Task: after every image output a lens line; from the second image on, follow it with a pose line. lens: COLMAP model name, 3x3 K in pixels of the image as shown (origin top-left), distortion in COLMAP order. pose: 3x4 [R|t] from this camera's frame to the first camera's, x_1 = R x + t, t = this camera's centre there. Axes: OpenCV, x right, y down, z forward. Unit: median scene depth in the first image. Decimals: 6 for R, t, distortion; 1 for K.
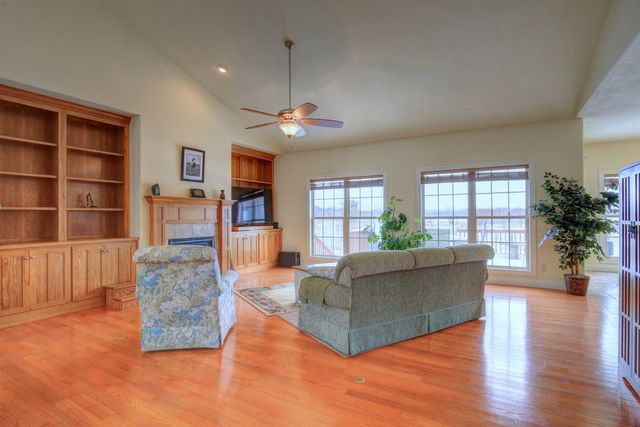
lens RADIAL K [[319.7, 0, 317.4], [0, 319.7, 214.7], [0, 0, 1]] dist [-0.026215, 0.001893]
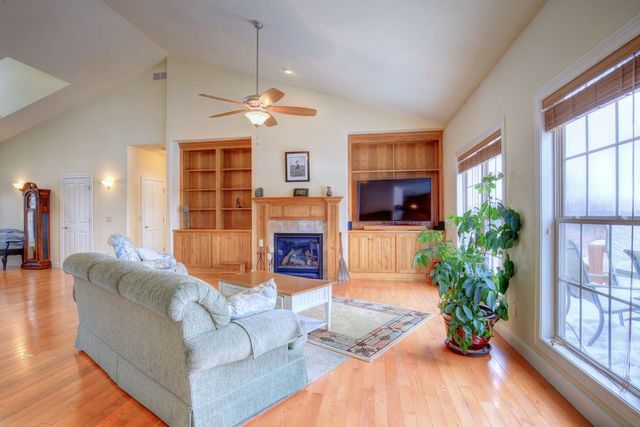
lens RADIAL K [[319.7, 0, 317.4], [0, 319.7, 214.7], [0, 0, 1]] dist [-0.026215, 0.001893]
pose [[0.344060, 0.004314, -0.938938, 0.646949], [0.005850, 0.999960, 0.006738, 0.001510], [0.938929, -0.007811, 0.344021, 0.667955]]
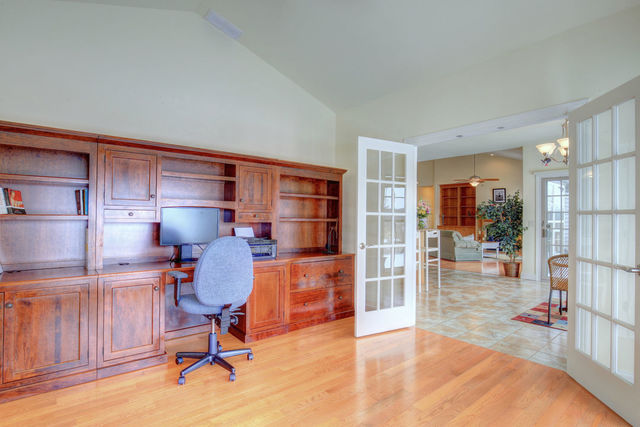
lens RADIAL K [[319.7, 0, 317.4], [0, 319.7, 214.7], [0, 0, 1]] dist [-0.026215, 0.001893]
pose [[-0.353360, -0.008351, -0.935450, 2.082957], [-0.002119, 0.999965, -0.008126, -0.003535], [0.935485, -0.000889, -0.353365, 0.576663]]
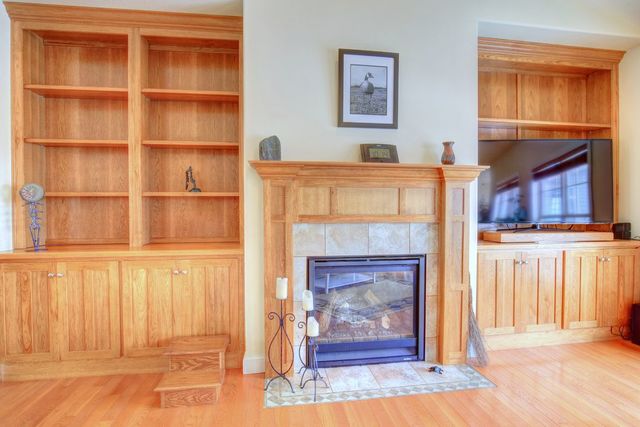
lens RADIAL K [[319.7, 0, 317.4], [0, 319.7, 214.7], [0, 0, 1]] dist [-0.026215, 0.001893]
pose [[0.619089, 0.019948, -0.785067, -0.085576], [0.001107, 0.999654, 0.026273, 0.003913], [0.785320, -0.017135, 0.618853, 0.654738]]
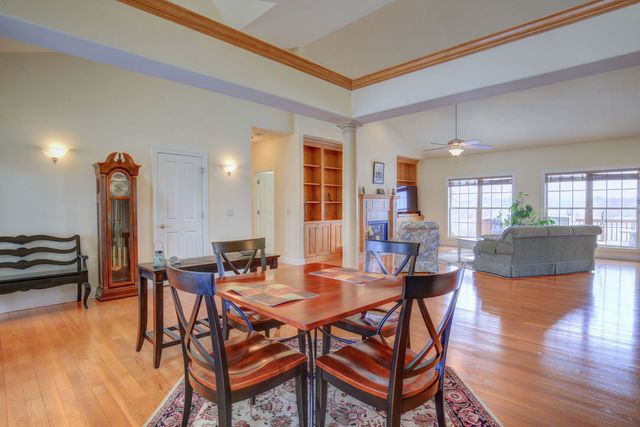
lens RADIAL K [[333.8, 0, 320.0], [0, 333.8, 213.5], [0, 0, 1]] dist [-0.010798, -0.000840]
pose [[0.969729, 0.009923, -0.243981, -0.263550], [-0.003169, 0.999601, 0.028061, -0.005081], [0.244163, -0.026439, 0.969374, -0.613175]]
